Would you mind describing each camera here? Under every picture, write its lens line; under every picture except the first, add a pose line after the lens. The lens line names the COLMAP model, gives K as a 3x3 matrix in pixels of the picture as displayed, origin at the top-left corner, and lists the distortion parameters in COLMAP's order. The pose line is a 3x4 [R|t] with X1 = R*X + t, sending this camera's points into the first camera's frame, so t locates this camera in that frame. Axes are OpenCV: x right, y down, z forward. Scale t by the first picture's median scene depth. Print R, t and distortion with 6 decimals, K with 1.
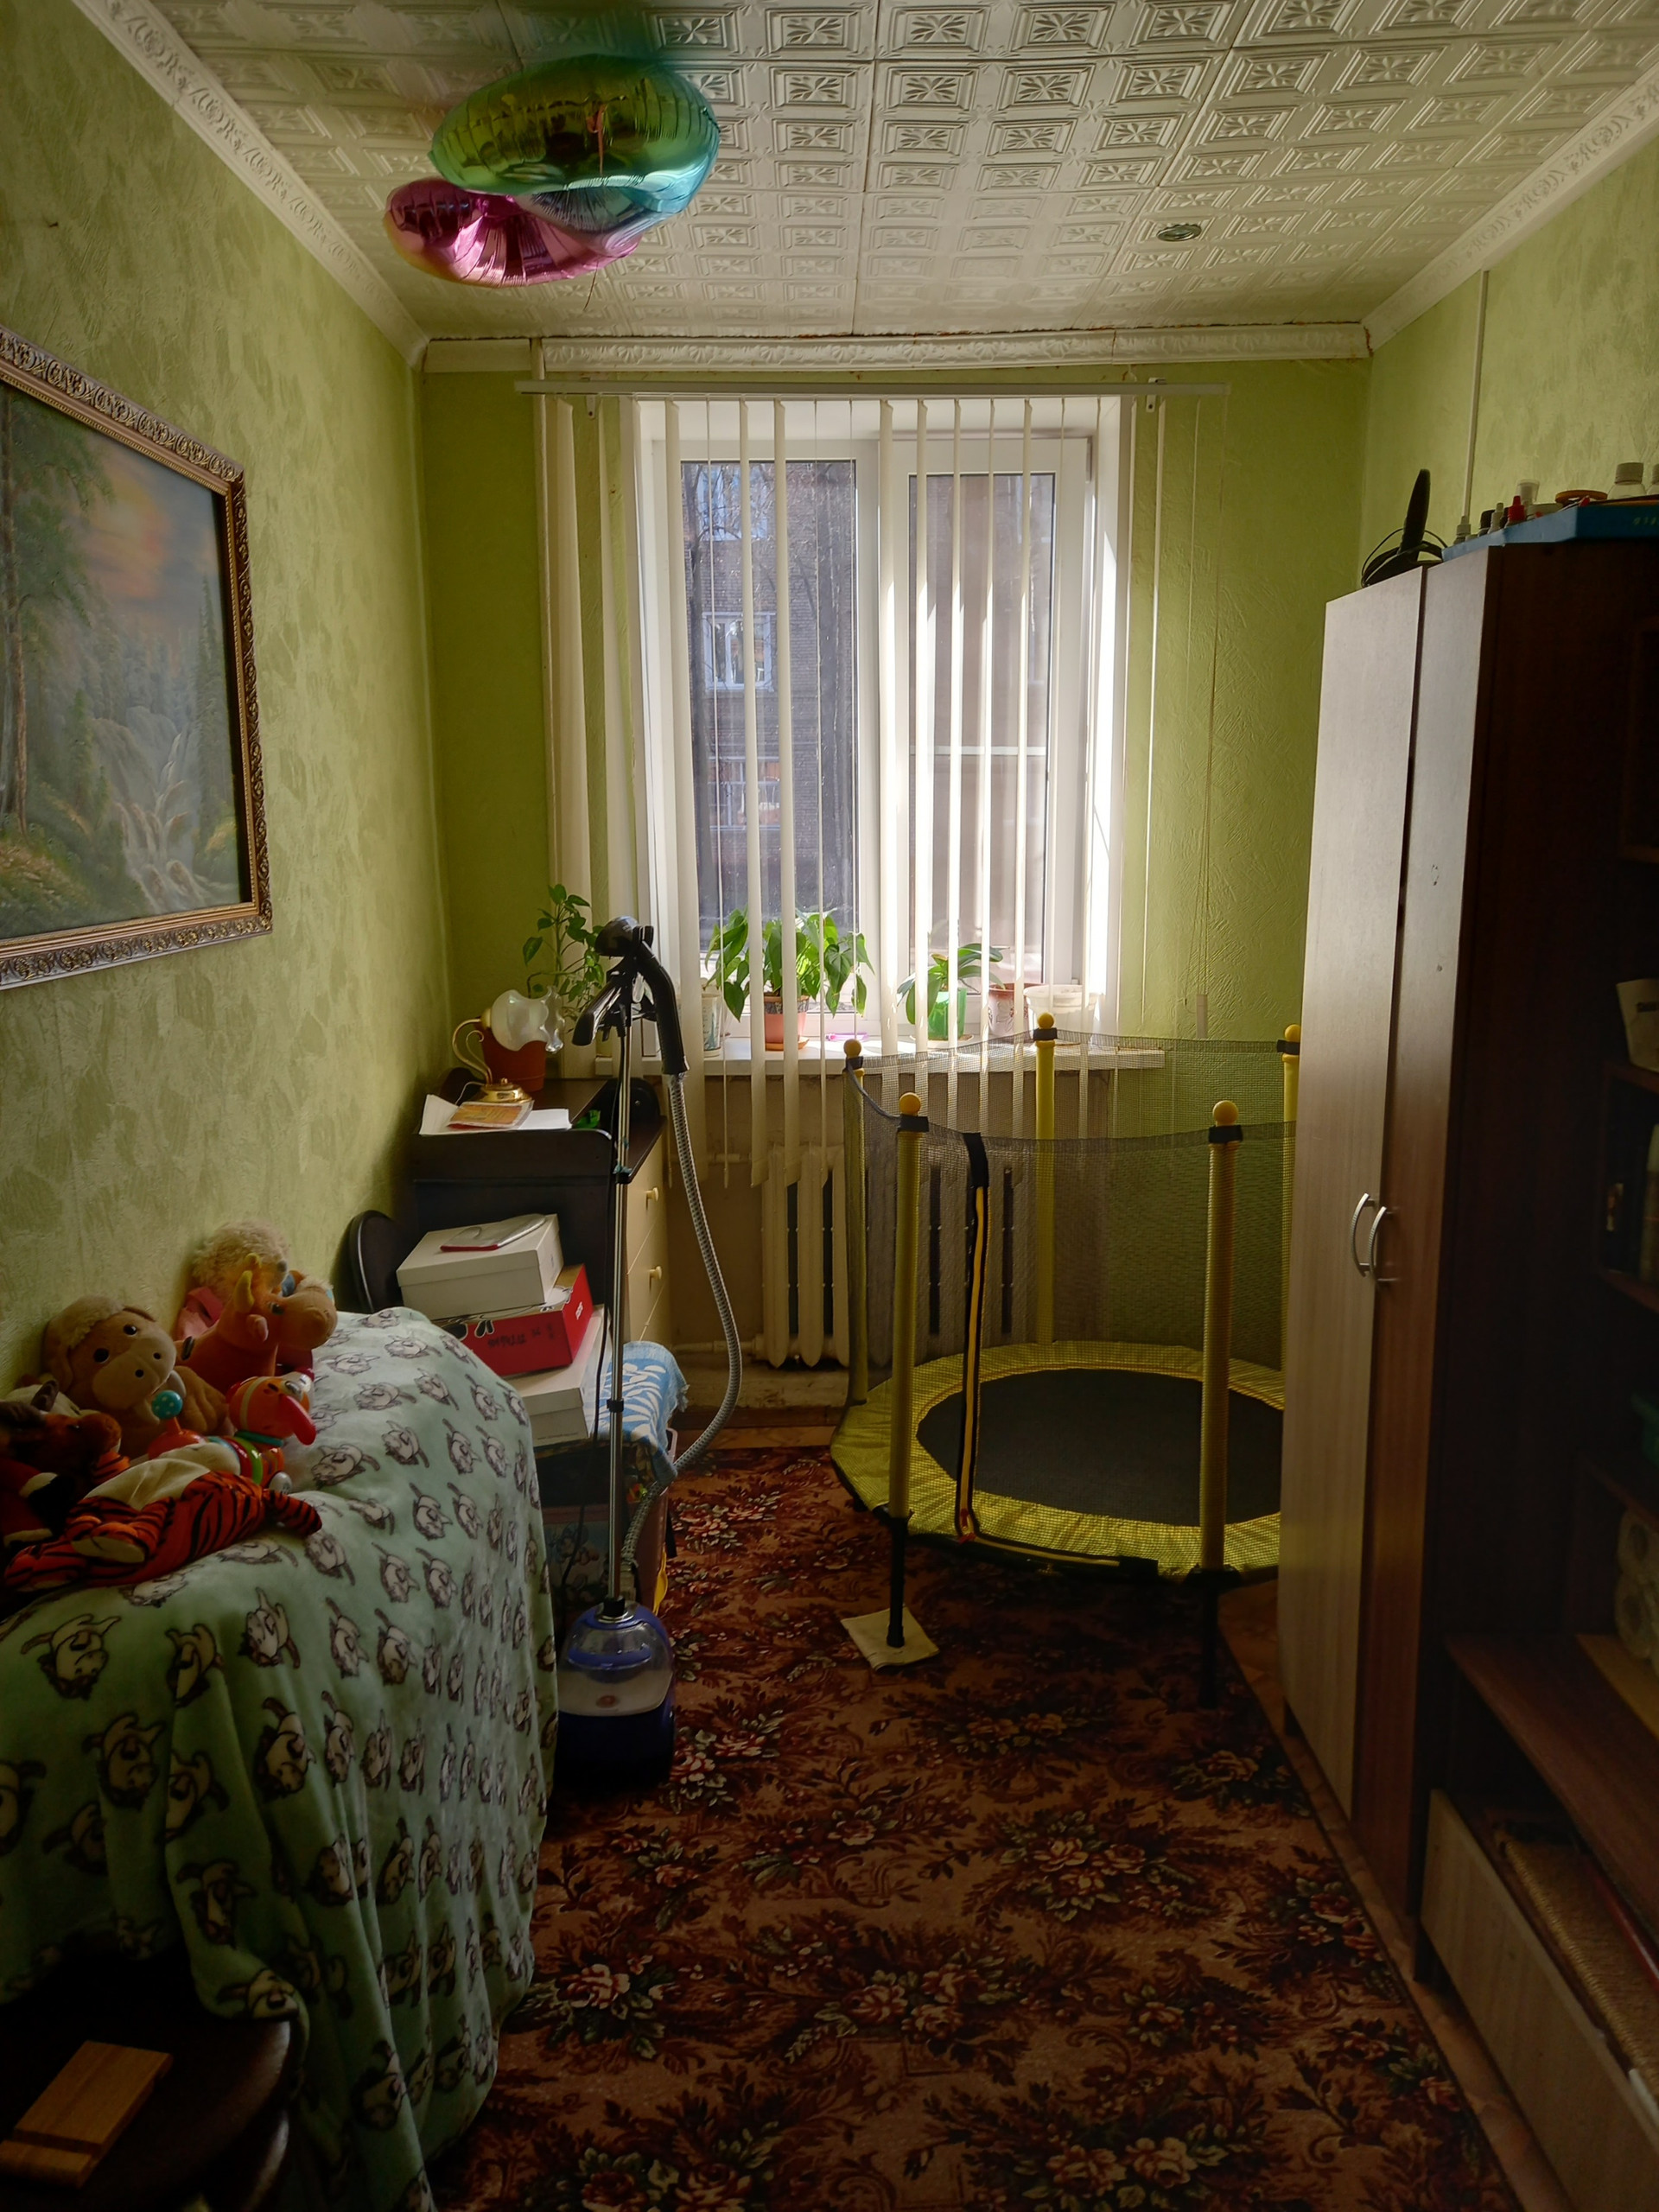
lens RADIAL K [[1615.6, 0, 828.0], [0, 1615.6, 1103.7], [0, 0, 1]] dist [0.015529, 0.007004]
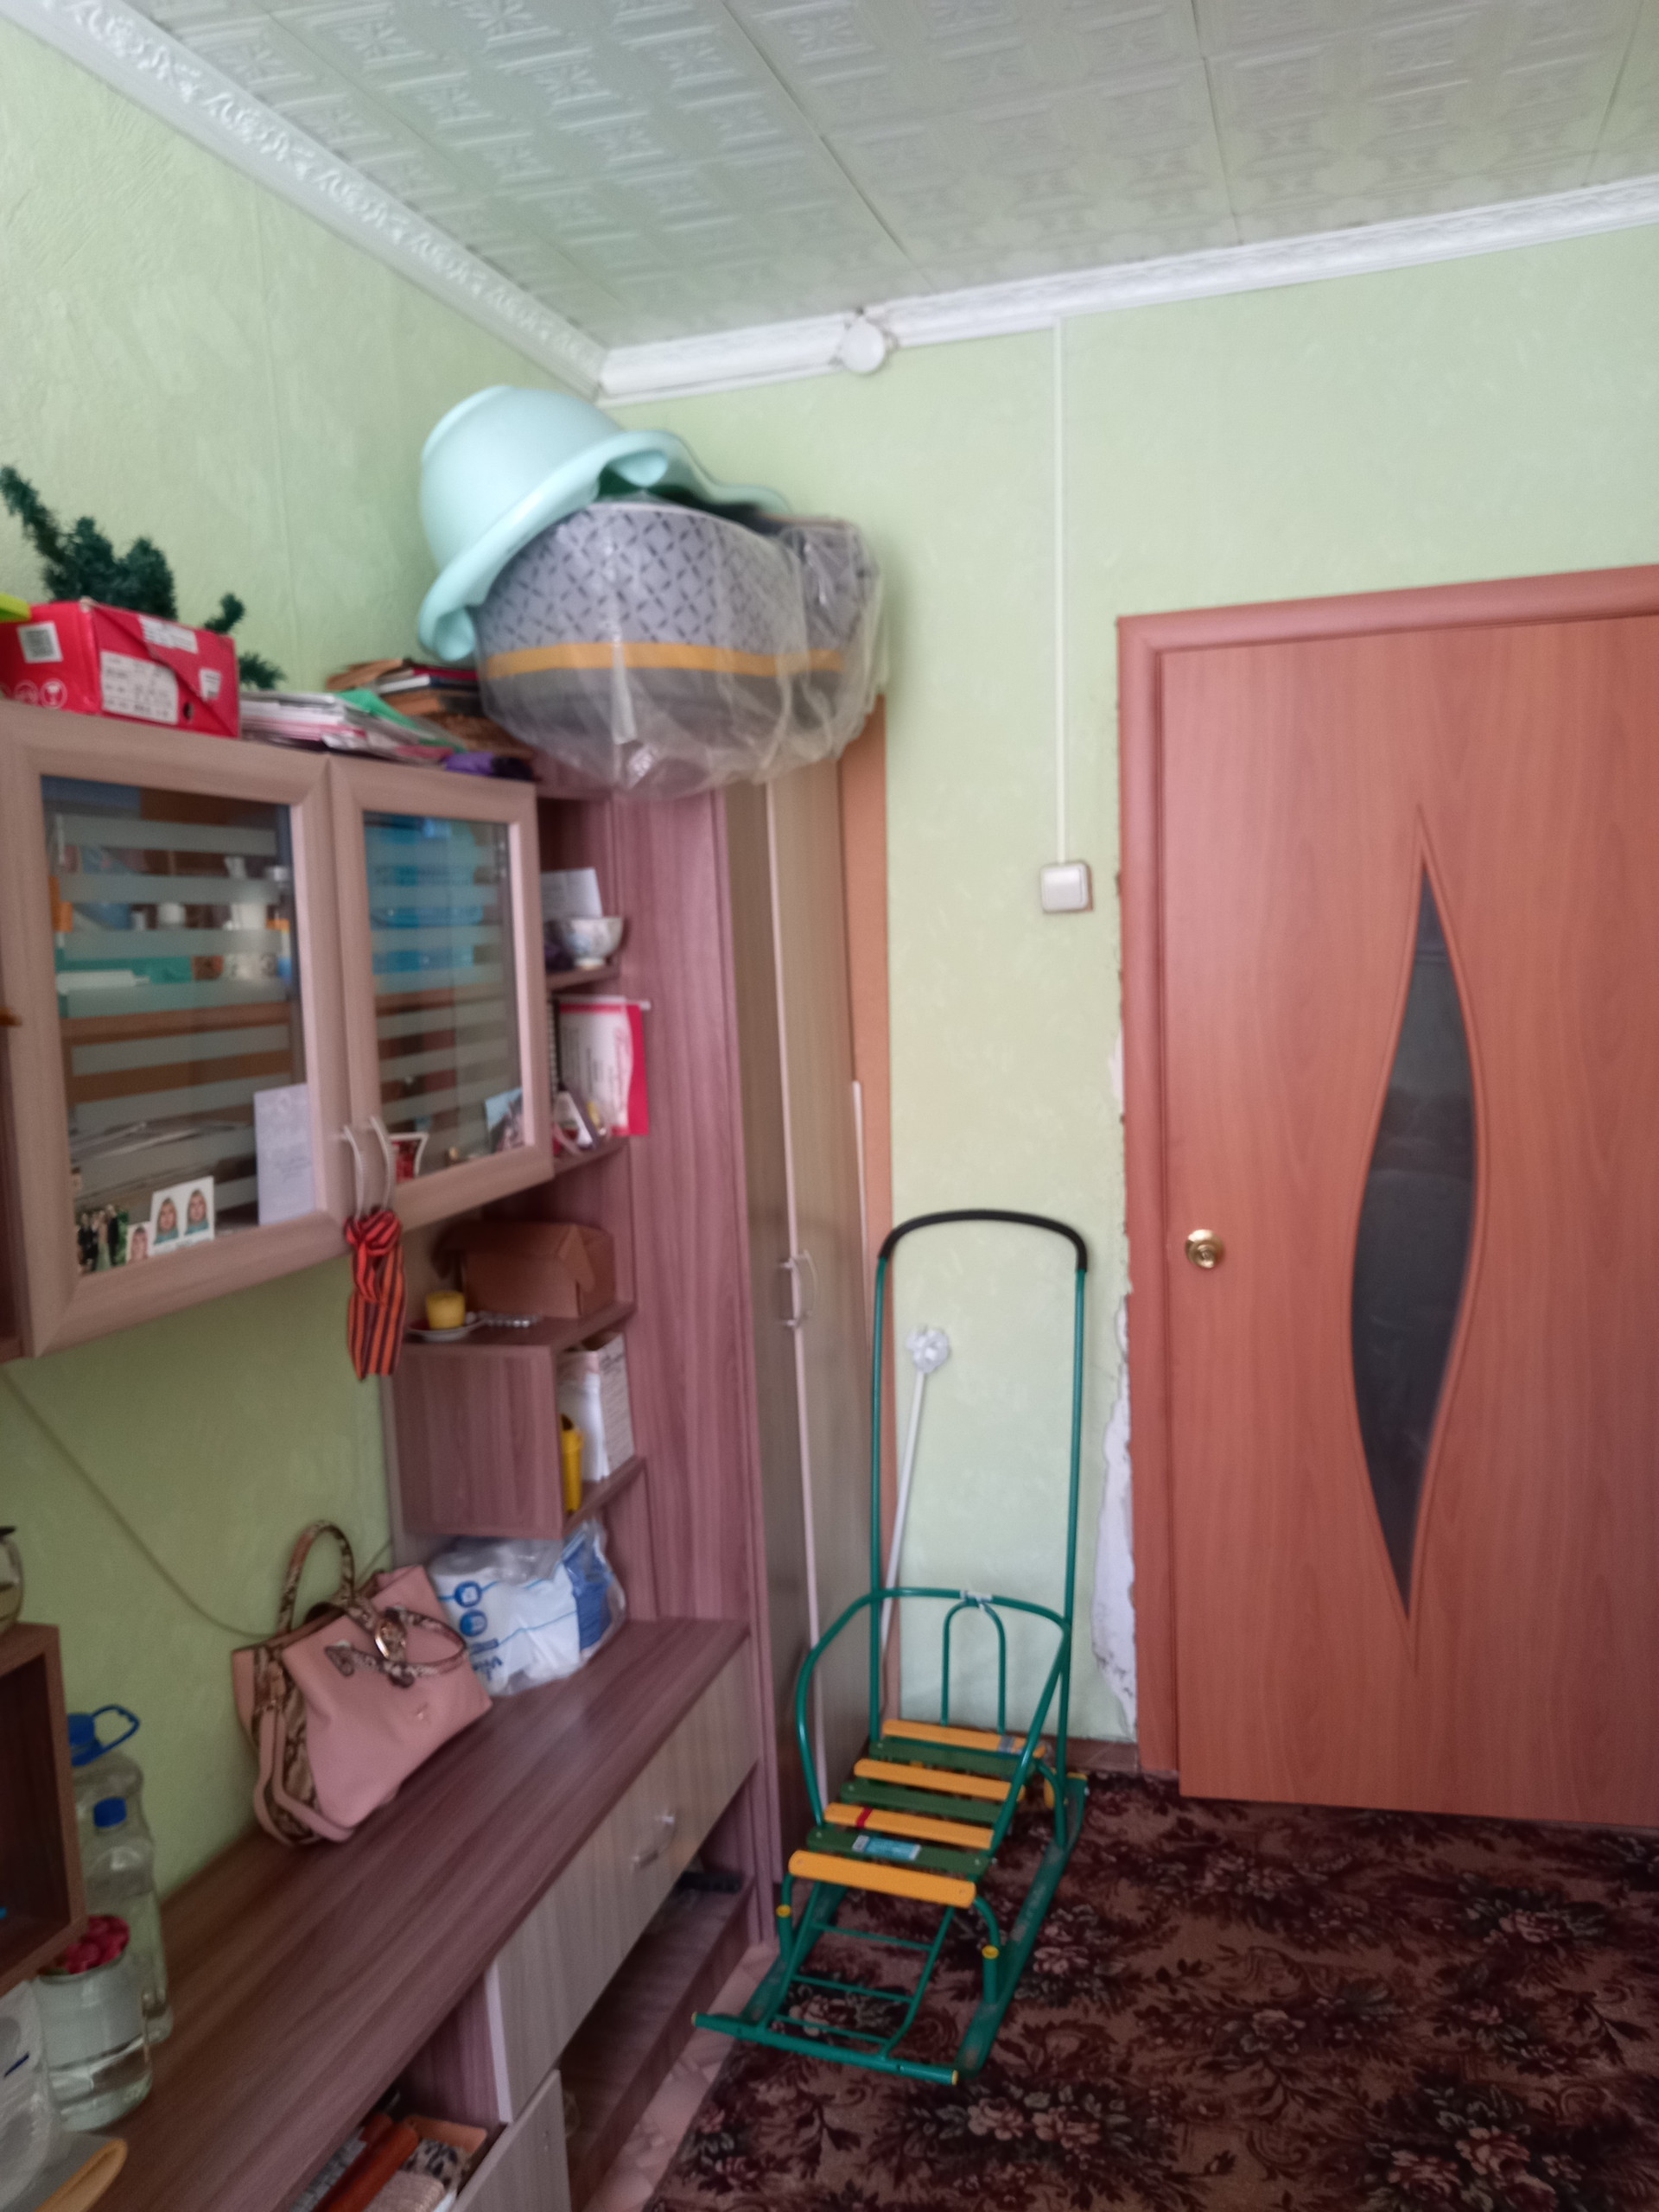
lens RADIAL K [[1615.6, 0, 819.4], [0, 1615.6, 1221.9], [0, 0, 1]] dist [0.015529, 0.007004]
pose [[-0.943815, -0.019607, 0.329893, -0.035364], [0.106509, 0.926927, 0.359808, -0.331020], [-0.312841, 0.374729, -0.872759, 1.768796]]
